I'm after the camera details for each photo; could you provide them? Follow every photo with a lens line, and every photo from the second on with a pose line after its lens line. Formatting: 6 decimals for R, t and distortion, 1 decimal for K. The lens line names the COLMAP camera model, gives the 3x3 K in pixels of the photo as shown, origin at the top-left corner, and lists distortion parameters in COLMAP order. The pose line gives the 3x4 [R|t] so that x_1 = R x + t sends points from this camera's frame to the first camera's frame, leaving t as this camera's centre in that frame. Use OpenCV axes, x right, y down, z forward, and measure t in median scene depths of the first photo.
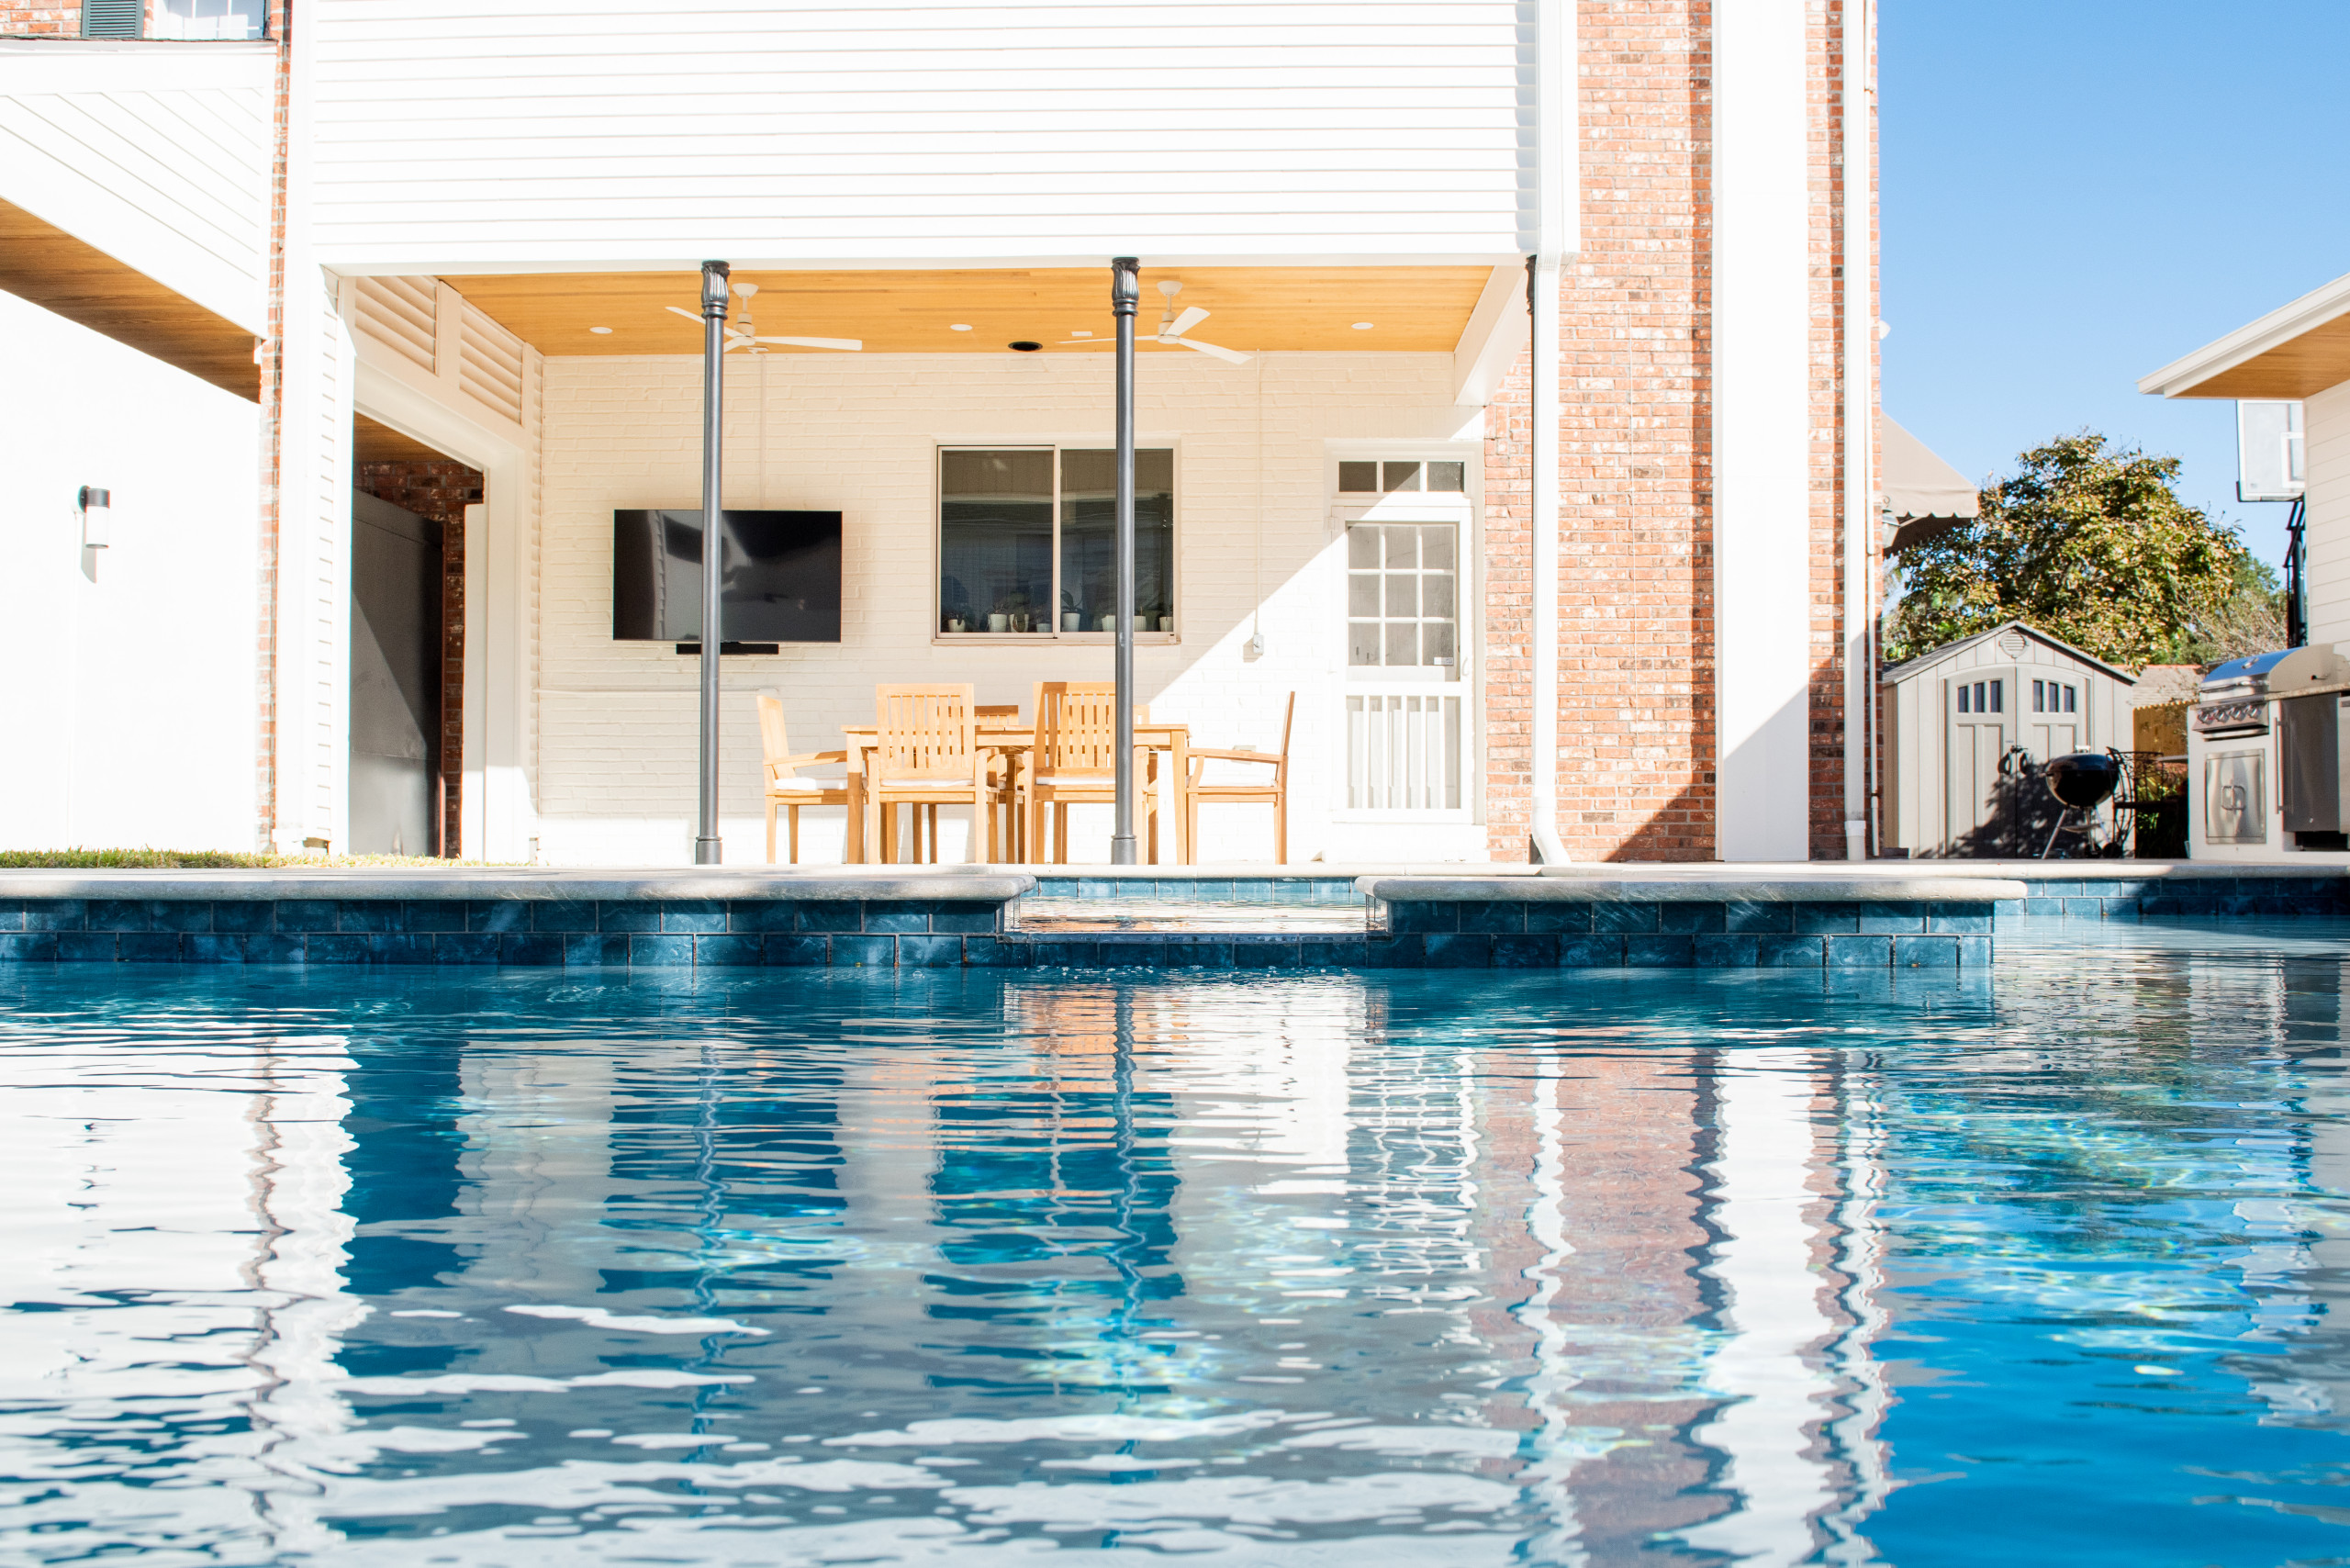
lens RADIAL K [[1950.7, 0, 1227.1], [0, 1950.7, 803.9], [0, 0, 1]] dist [-0.048856, -0.005258]
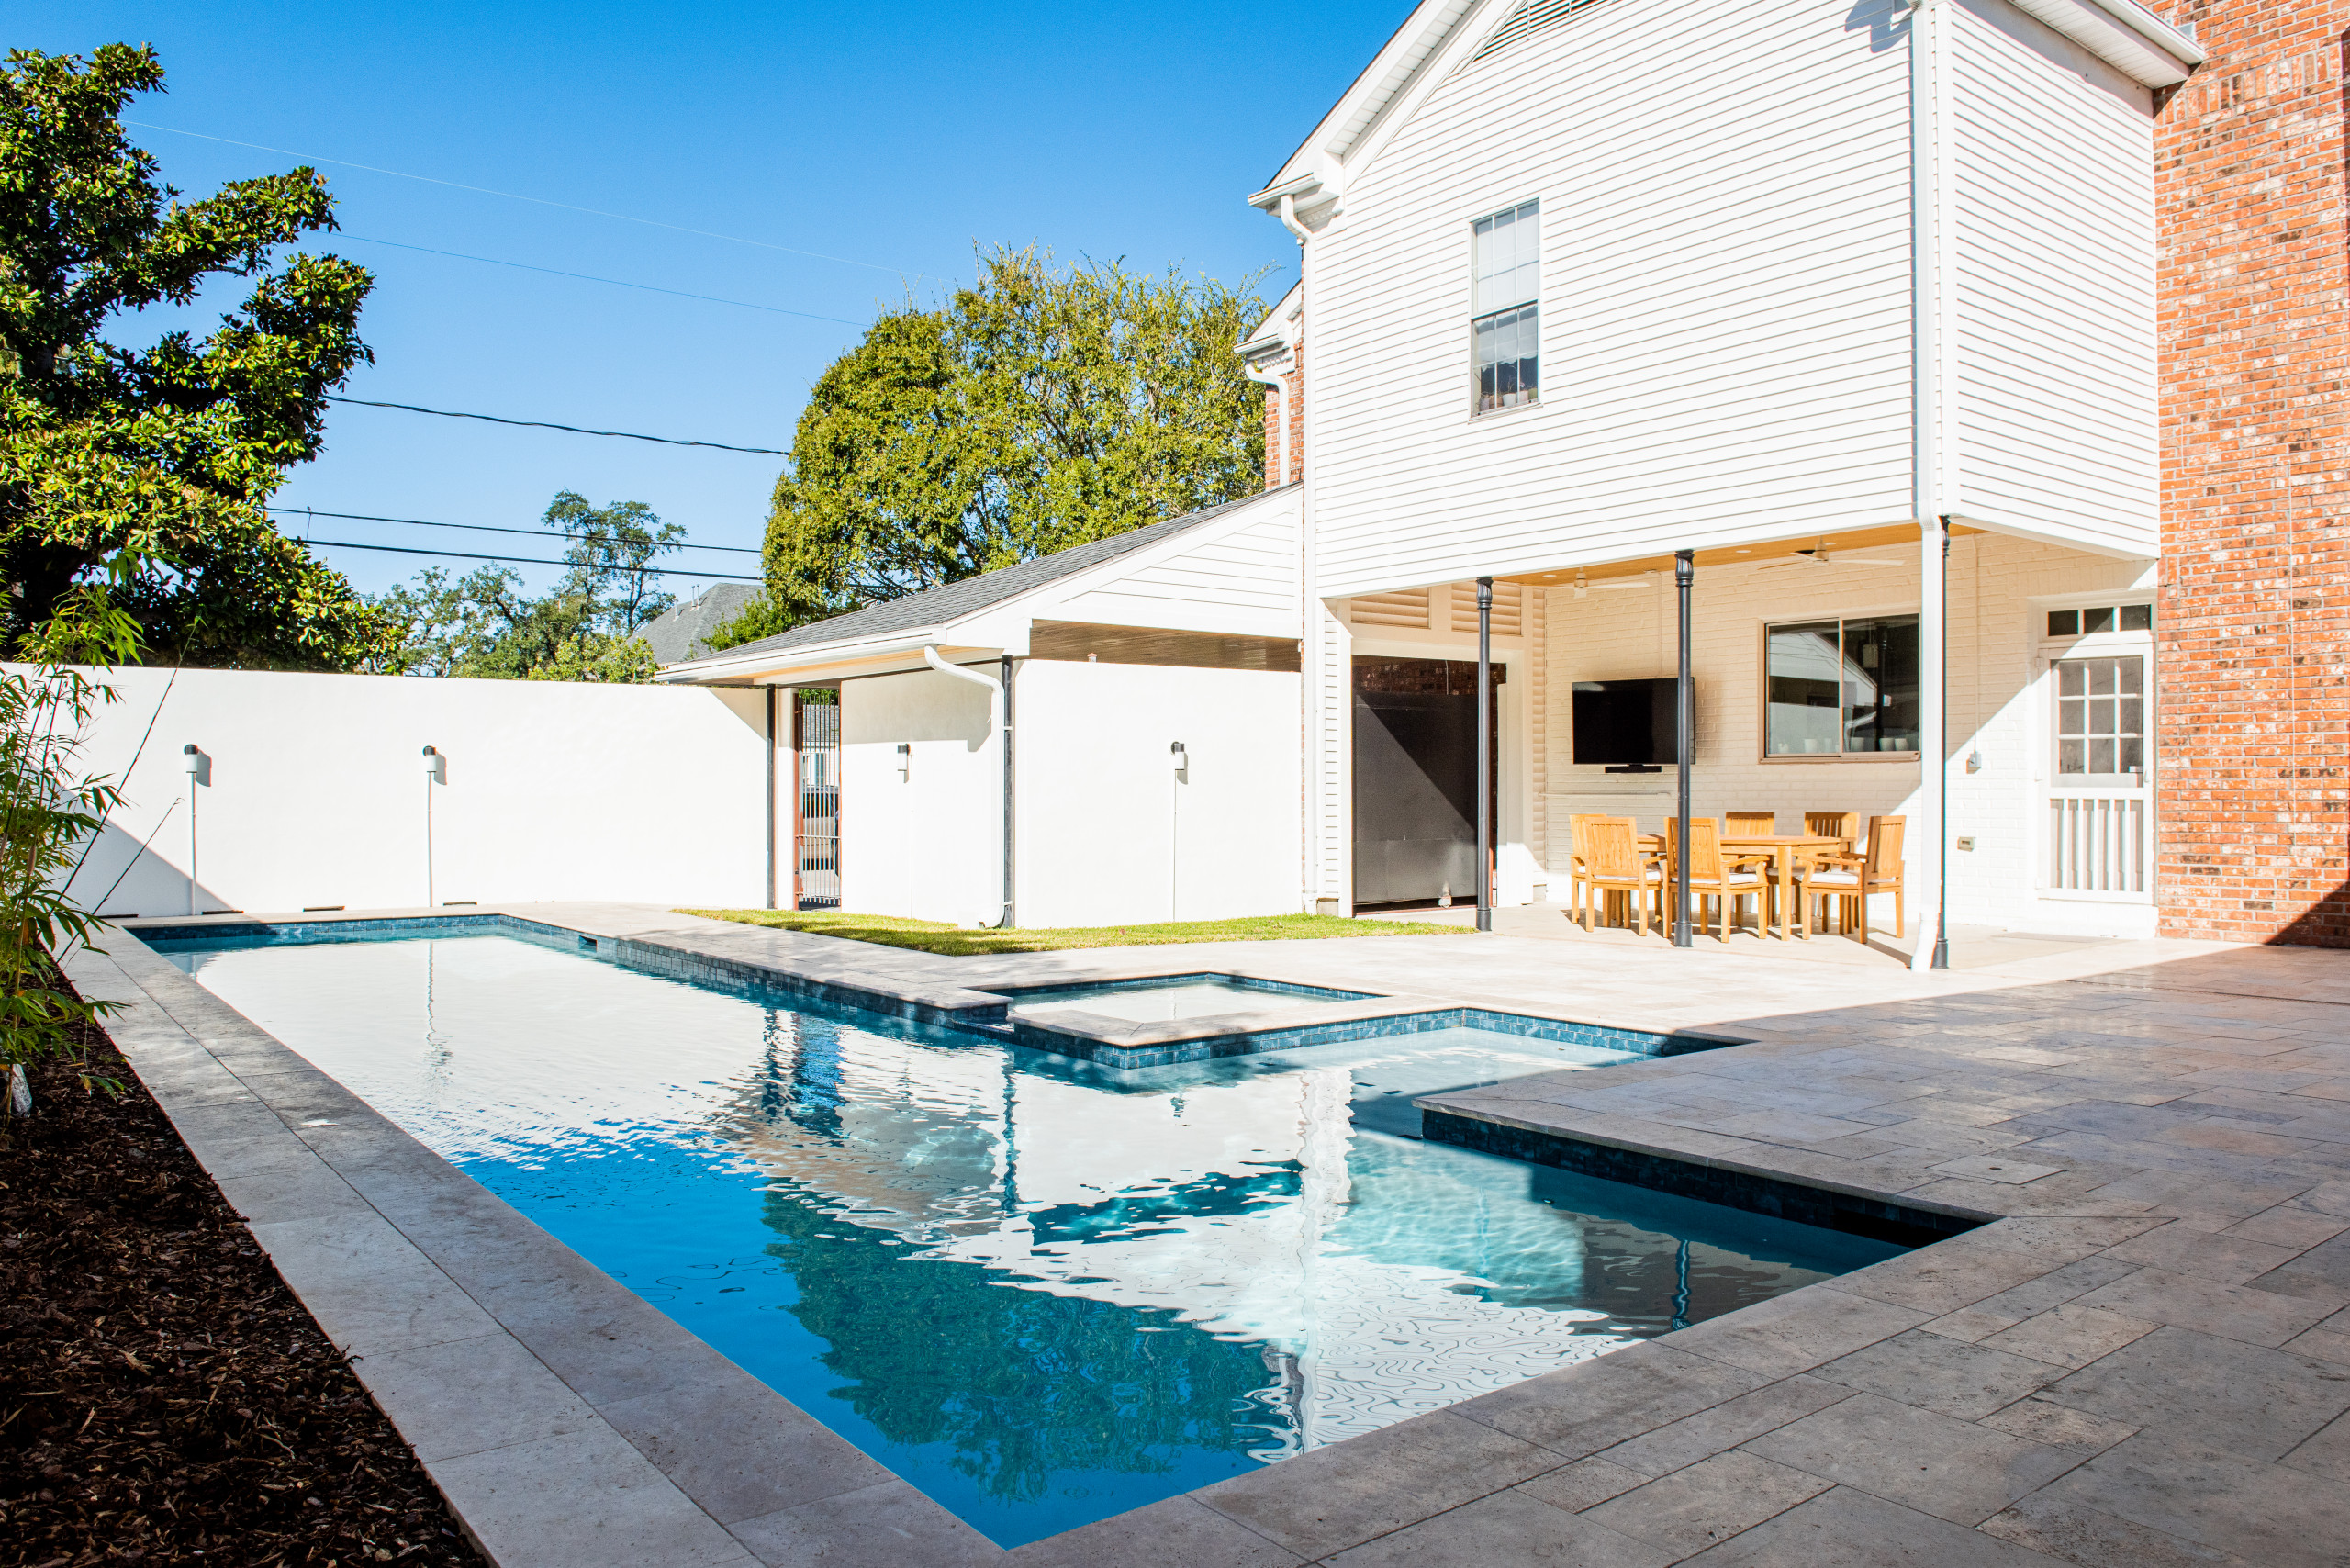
lens RADIAL K [[1691.1, 0, 1219.6], [0, 1691.1, 787.4], [0, 0, 1]] dist [-0.041400, -0.003027]
pose [[0.630014, -0.000709, -0.776583, 0.568503], [0.015109, 0.999822, 0.011344, -0.083719], [0.776437, -0.018880, 0.629912, -0.103946]]
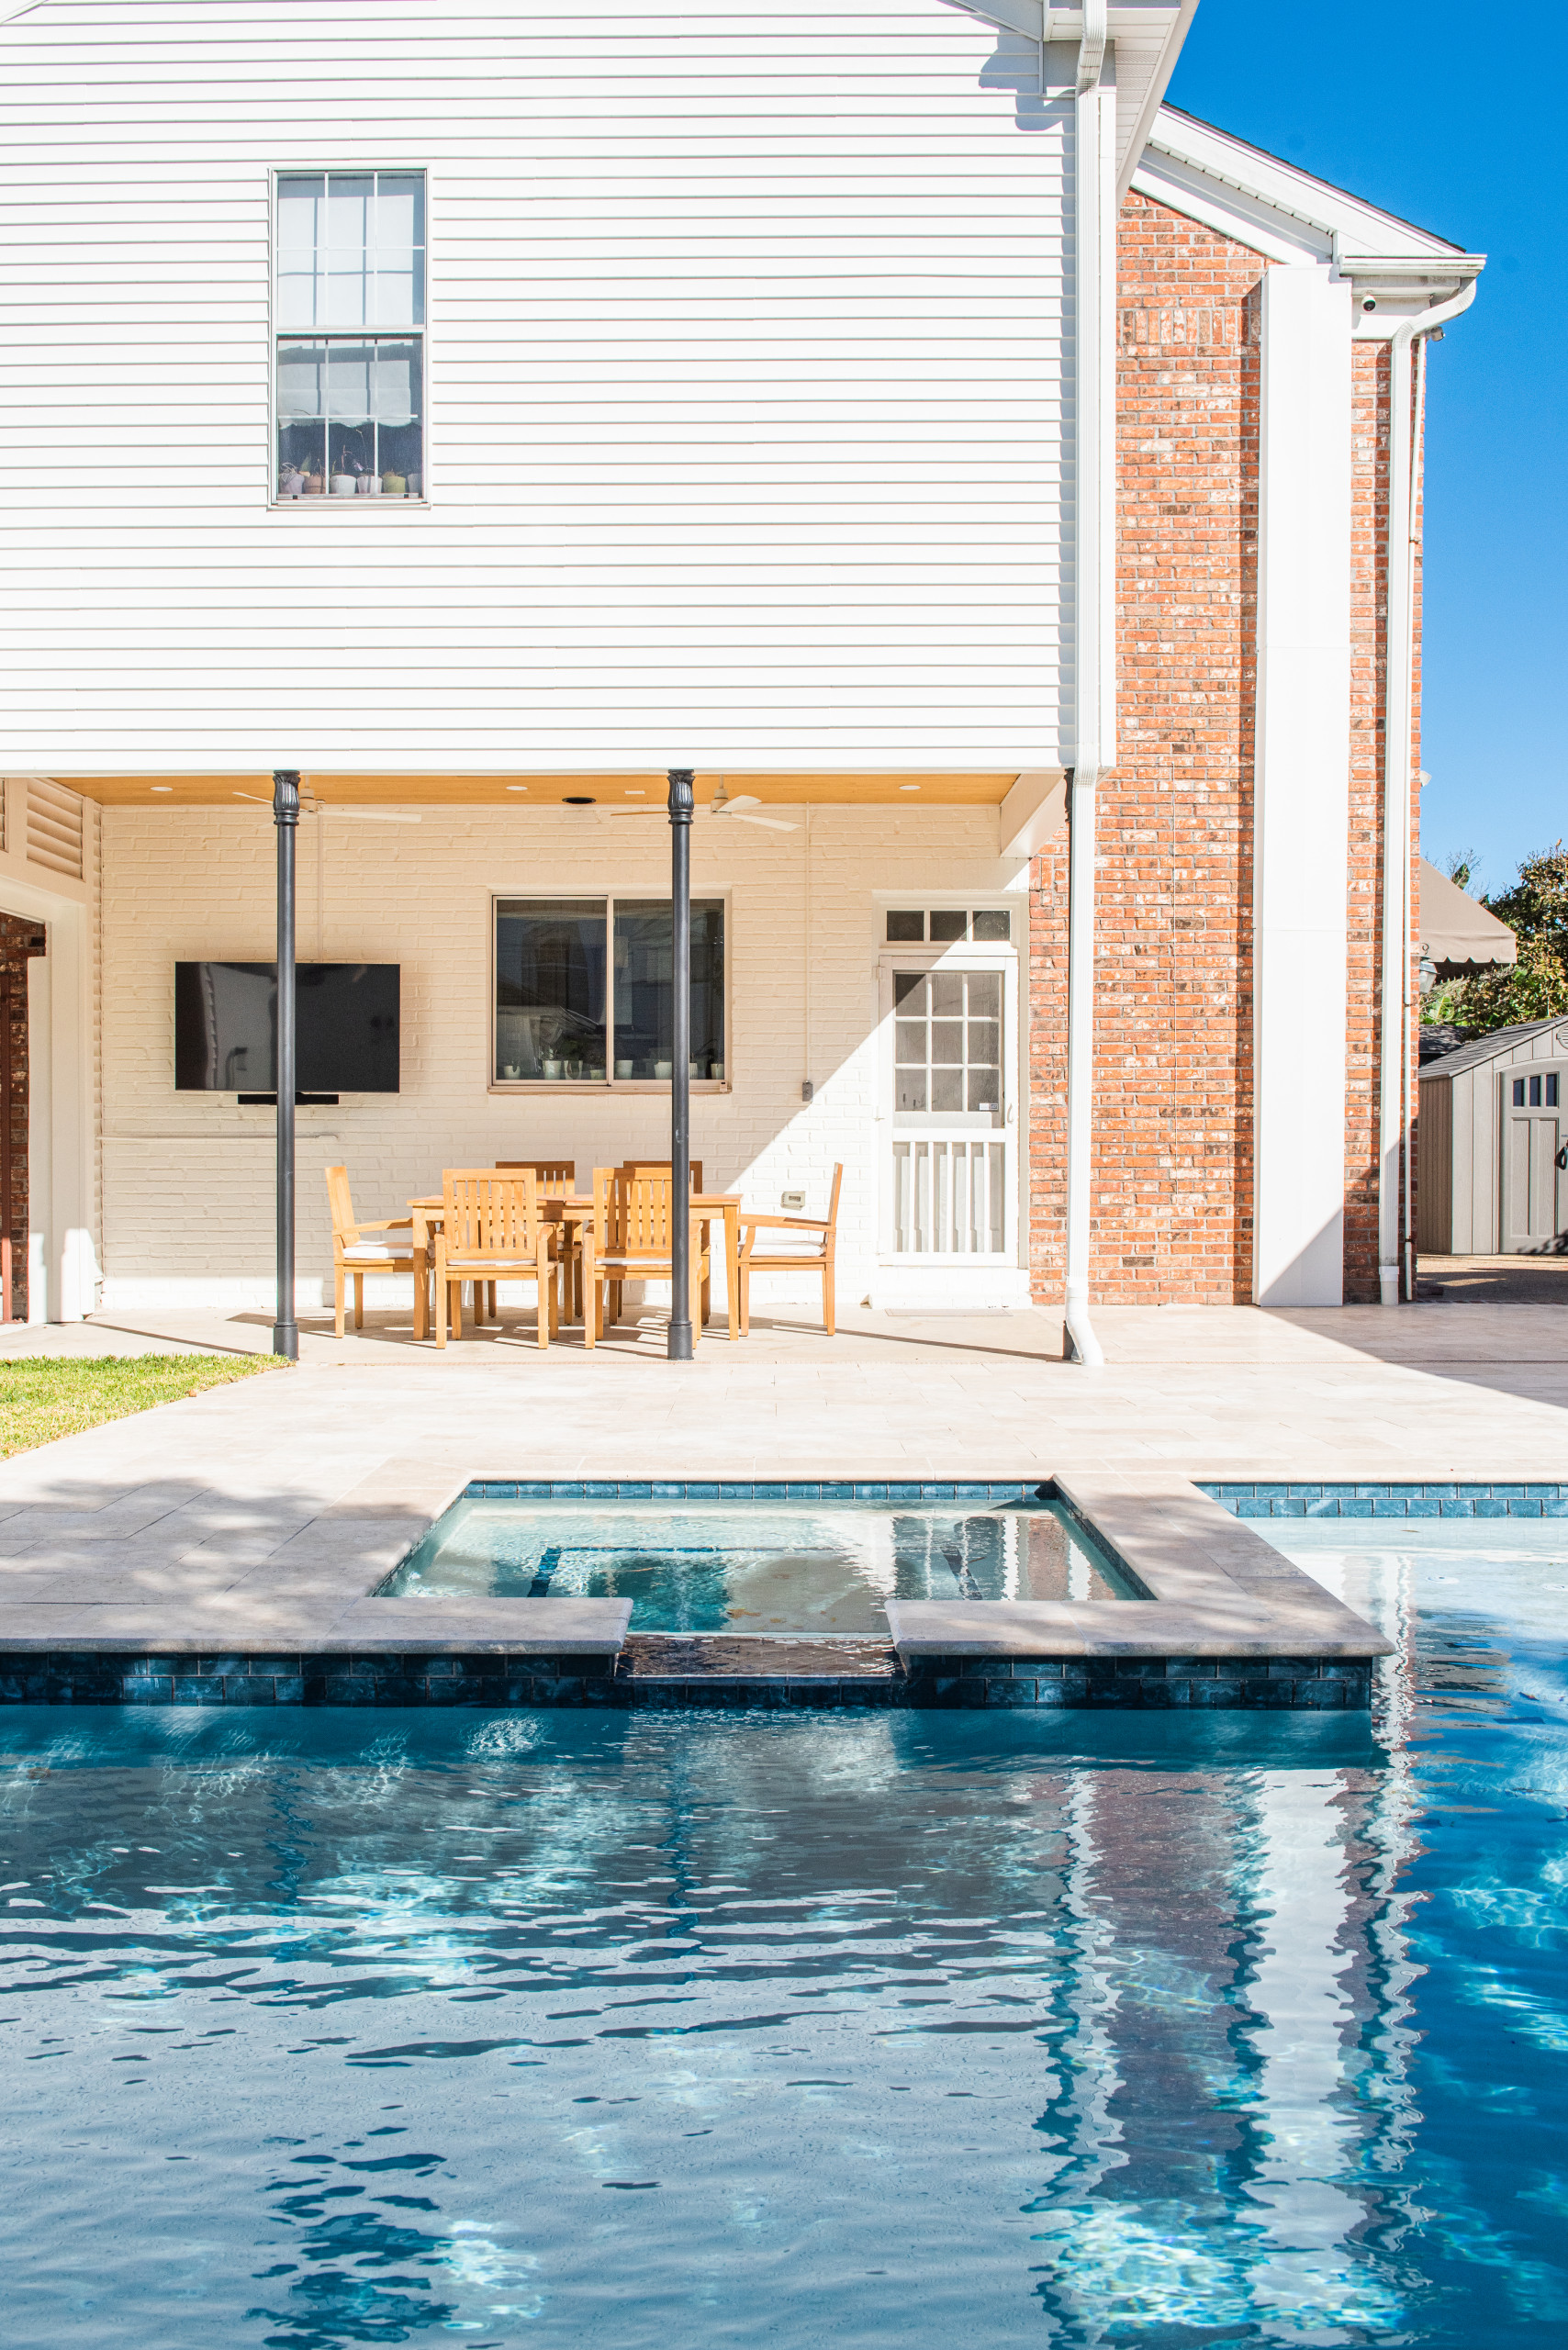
lens RADIAL K [[2075.3, 0, 784.0], [0, 2075.3, 1175.0], [0, 0, 1]] dist [-0.026034, -0.000822]
pose [[0.999987, 0.000546, 0.005086, -0.001834], [-0.000721, 0.999409, 0.034373, -0.076001], [-0.005064, -0.034377, 0.999396, -0.090295]]
